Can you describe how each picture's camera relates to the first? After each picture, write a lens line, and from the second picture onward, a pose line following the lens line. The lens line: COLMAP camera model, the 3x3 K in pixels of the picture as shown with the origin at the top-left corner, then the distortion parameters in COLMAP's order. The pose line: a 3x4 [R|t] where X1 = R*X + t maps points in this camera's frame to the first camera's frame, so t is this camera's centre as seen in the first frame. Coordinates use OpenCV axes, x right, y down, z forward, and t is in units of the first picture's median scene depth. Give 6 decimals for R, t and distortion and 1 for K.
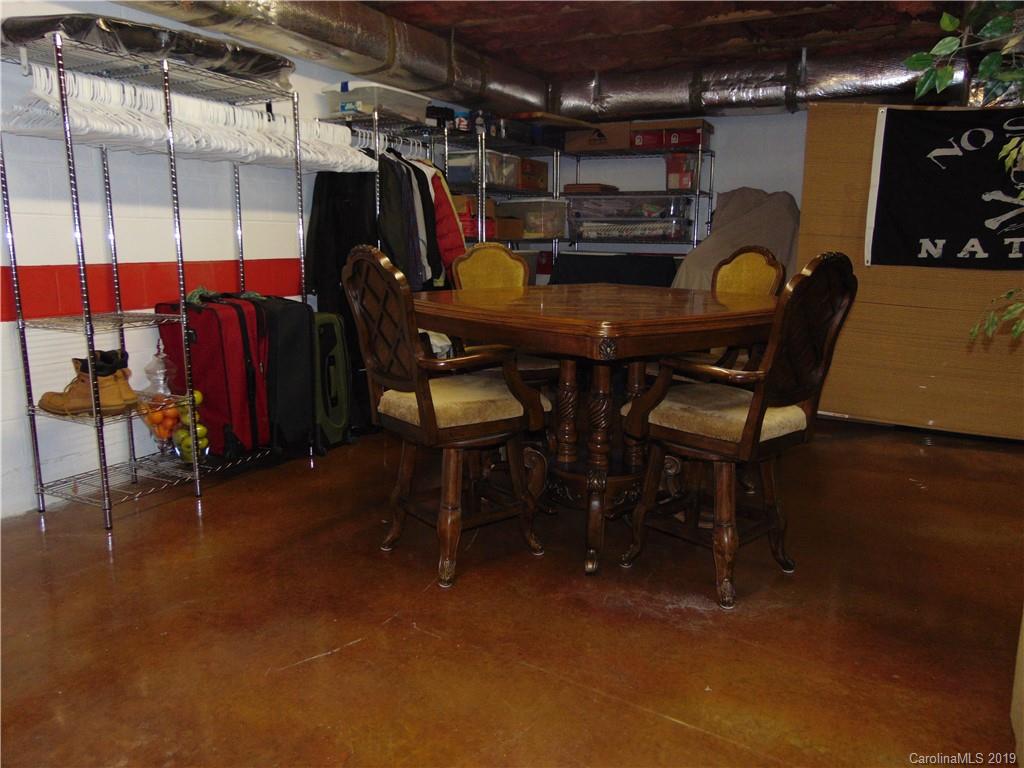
lens RADIAL K [[761.6, 0, 513.7], [0, 761.6, 379.4], [0, 0, 1]] dist [-0.025115, 0.040185]
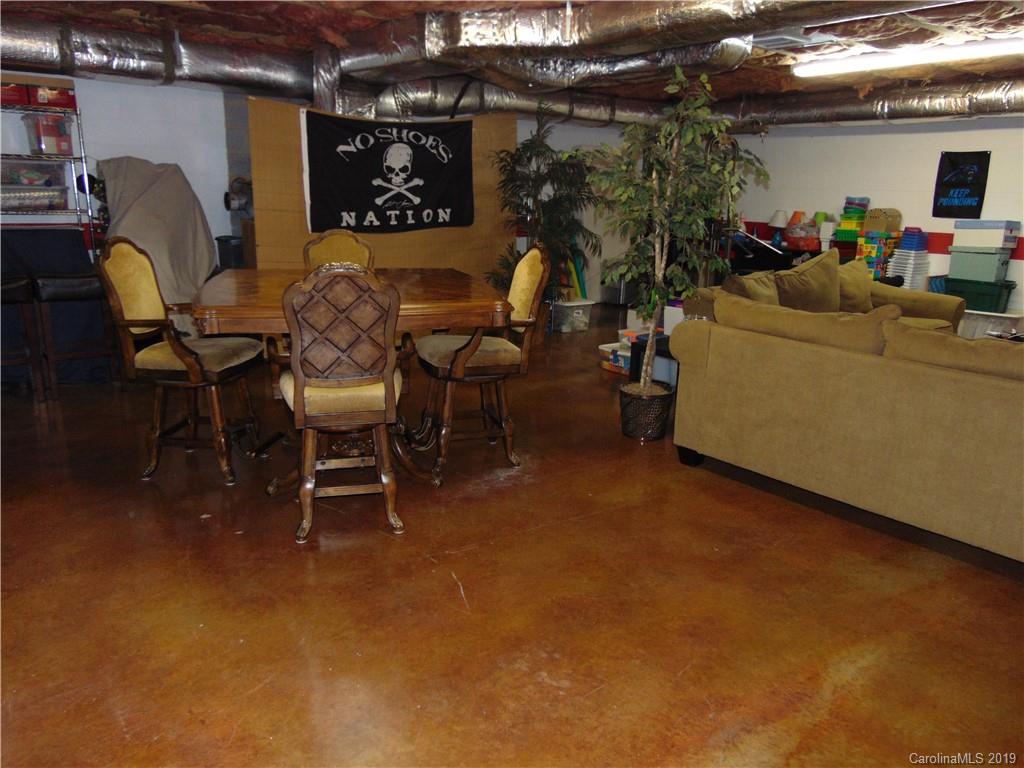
lens RADIAL K [[761.6, 0, 513.7], [0, 761.6, 379.4], [0, 0, 1]] dist [-0.025115, 0.040185]
pose [[0.396124, -0.225716, 0.890021, -0.626948], [0.146842, 0.972411, 0.181255, -0.098462], [-0.906379, 0.058893, 0.418340, 0.178364]]
